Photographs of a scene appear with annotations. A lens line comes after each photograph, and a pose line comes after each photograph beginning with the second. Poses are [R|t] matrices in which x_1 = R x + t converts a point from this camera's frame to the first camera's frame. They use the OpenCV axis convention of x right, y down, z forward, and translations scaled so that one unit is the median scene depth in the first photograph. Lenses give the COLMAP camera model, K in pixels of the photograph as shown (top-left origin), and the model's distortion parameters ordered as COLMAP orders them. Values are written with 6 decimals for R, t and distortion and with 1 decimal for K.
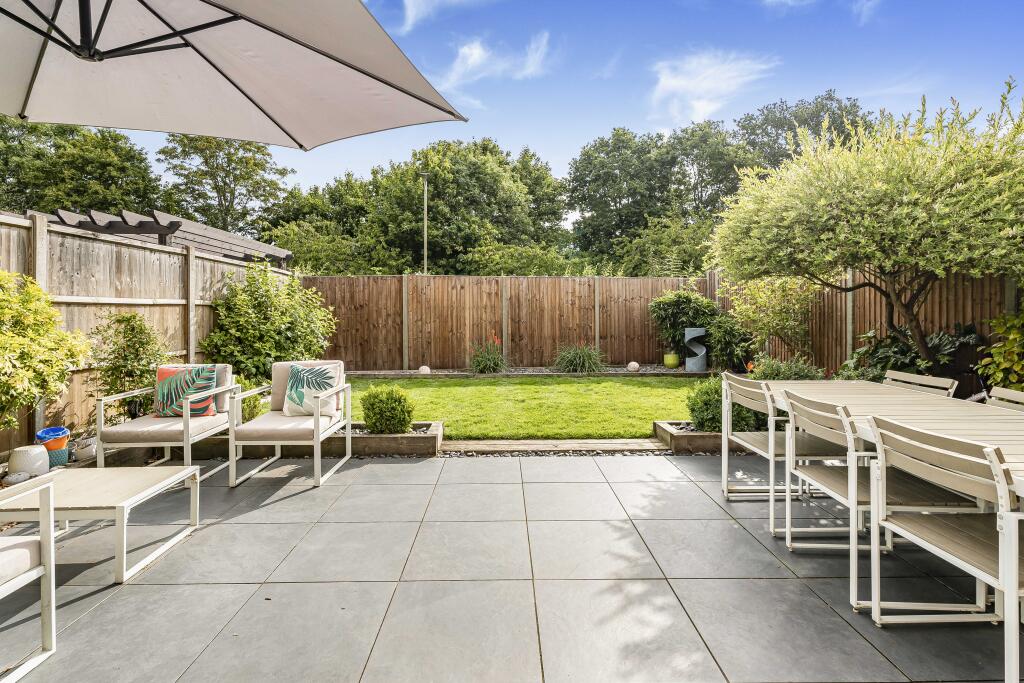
lens RADIAL K [[479.8, 0, 509.5], [0, 479.8, 304.6], [0, 0, 1]] dist [0.003181, 0.000187]
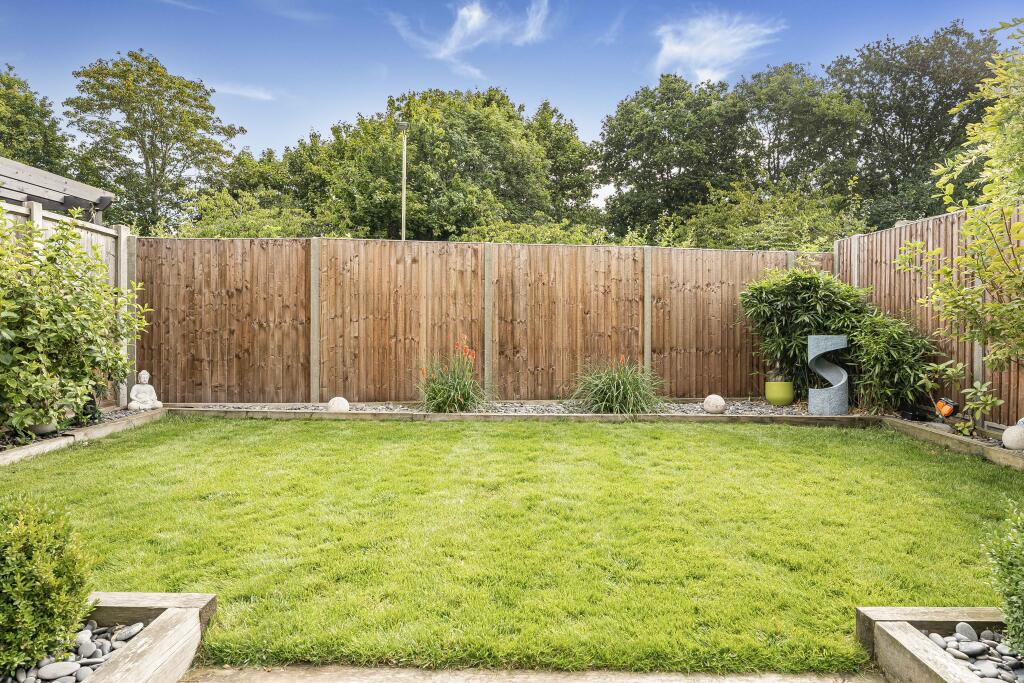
lens RADIAL K [[570.8, 0, 514.5], [0, 570.8, 316.0], [0, 0, 1]] dist [-0.006129, -0.000854]
pose [[0.999655, 0.011199, -0.023741, 0.015121], [-0.010996, 0.999902, 0.008659, 0.009085], [0.023836, -0.008395, 0.999681, 0.122506]]
